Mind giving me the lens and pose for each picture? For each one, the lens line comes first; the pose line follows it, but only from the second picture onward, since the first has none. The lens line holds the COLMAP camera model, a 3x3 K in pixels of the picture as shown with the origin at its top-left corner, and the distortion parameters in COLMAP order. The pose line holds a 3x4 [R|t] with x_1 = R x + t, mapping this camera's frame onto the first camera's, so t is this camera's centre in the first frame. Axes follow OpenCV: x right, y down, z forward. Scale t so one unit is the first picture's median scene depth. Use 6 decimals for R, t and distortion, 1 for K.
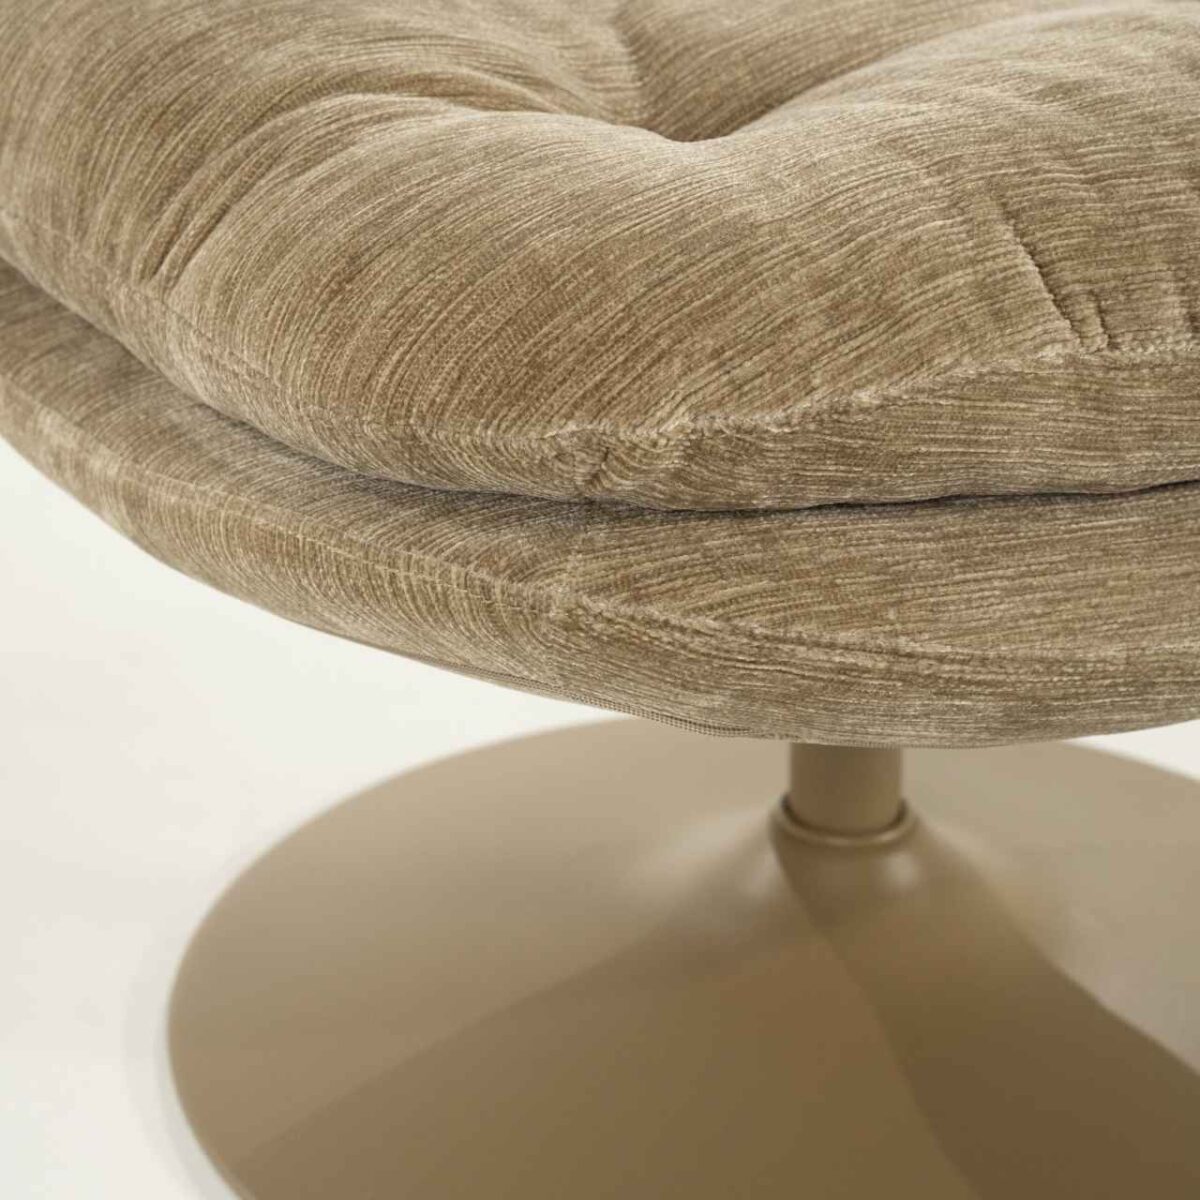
lens RADIAL K [[3603.8, 0, 600.0], [0, 3603.8, 600.0], [0, 0, 1]] dist [0.296829, 0.693183]
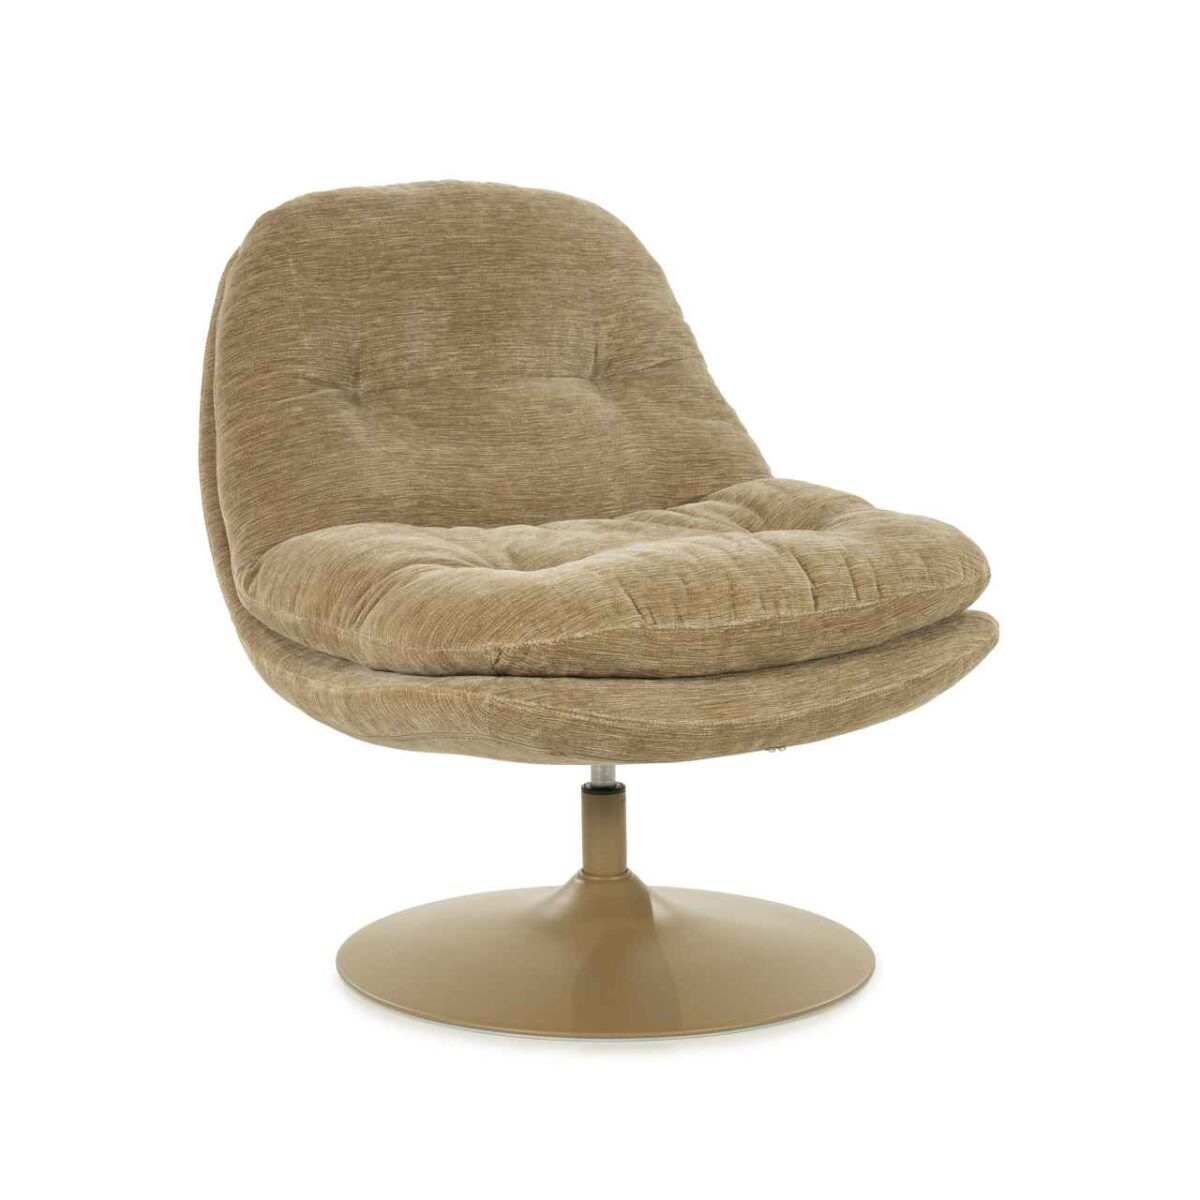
lens RADIAL K [[3603.8, 0, 600.0], [0, 3603.8, 600.0], [0, 0, 1]] dist [0.296829, 0.693183]
pose [[0.999604, -0.021527, 0.018148, 0.032031], [0.025112, 0.973146, -0.228813, 0.636157], [-0.012735, 0.229178, 0.973301, -2.114288]]
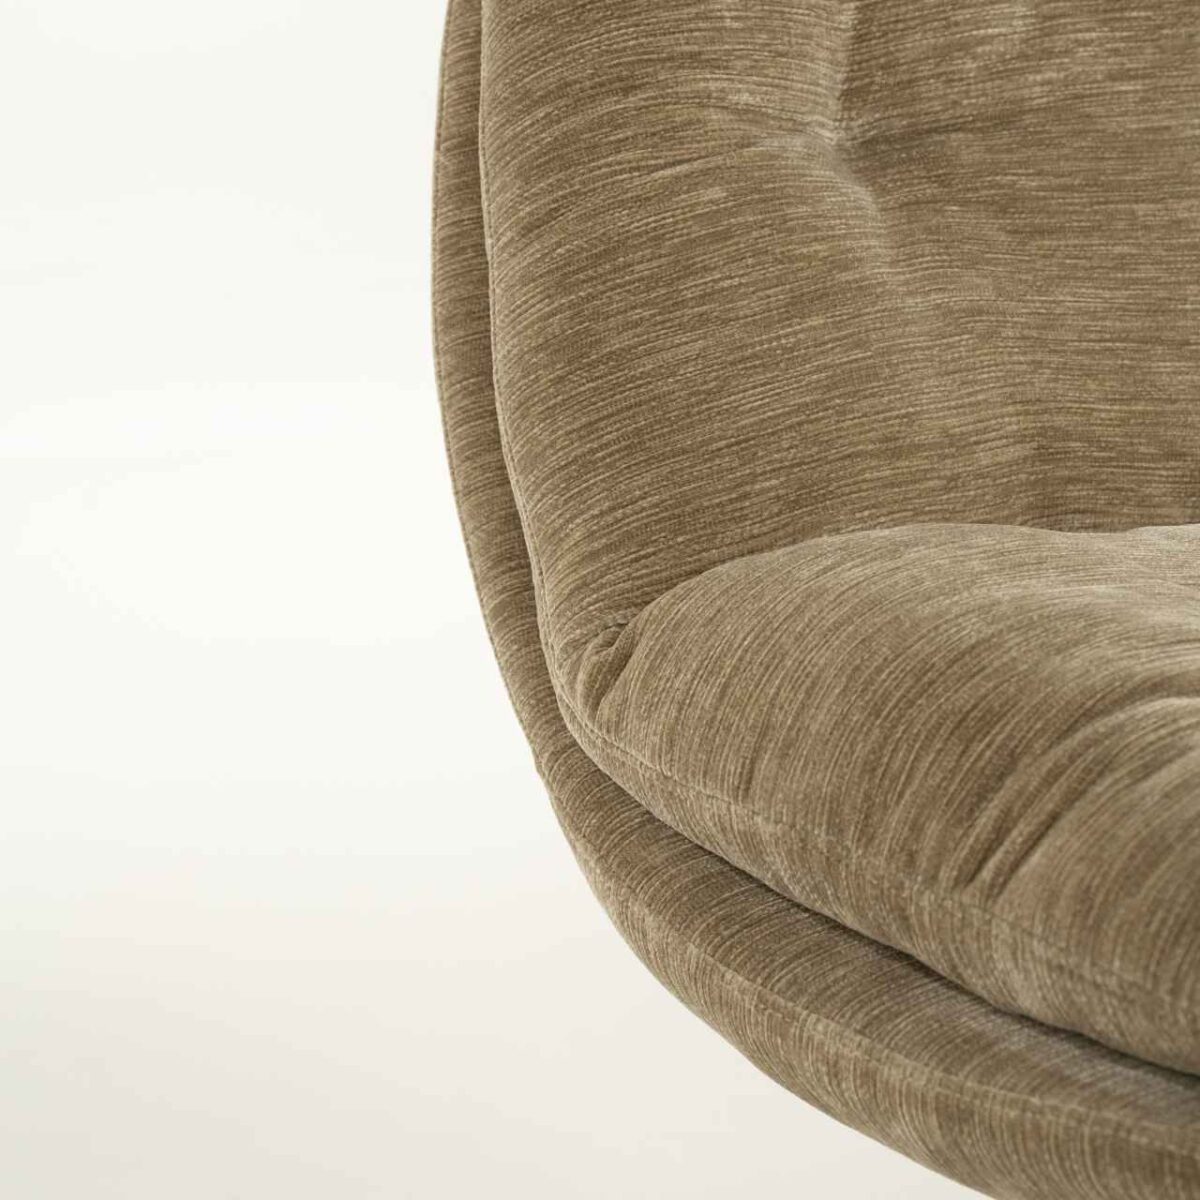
lens RADIAL K [[3603.8, 0, 600.0], [0, 3603.8, 600.0], [0, 0, 1]] dist [0.296829, 0.693183]
pose [[0.999831, -0.017050, 0.006926, -0.246273], [0.017878, 0.989158, -0.145763, -0.024940], [-0.004365, 0.145863, 0.989295, 0.010231]]
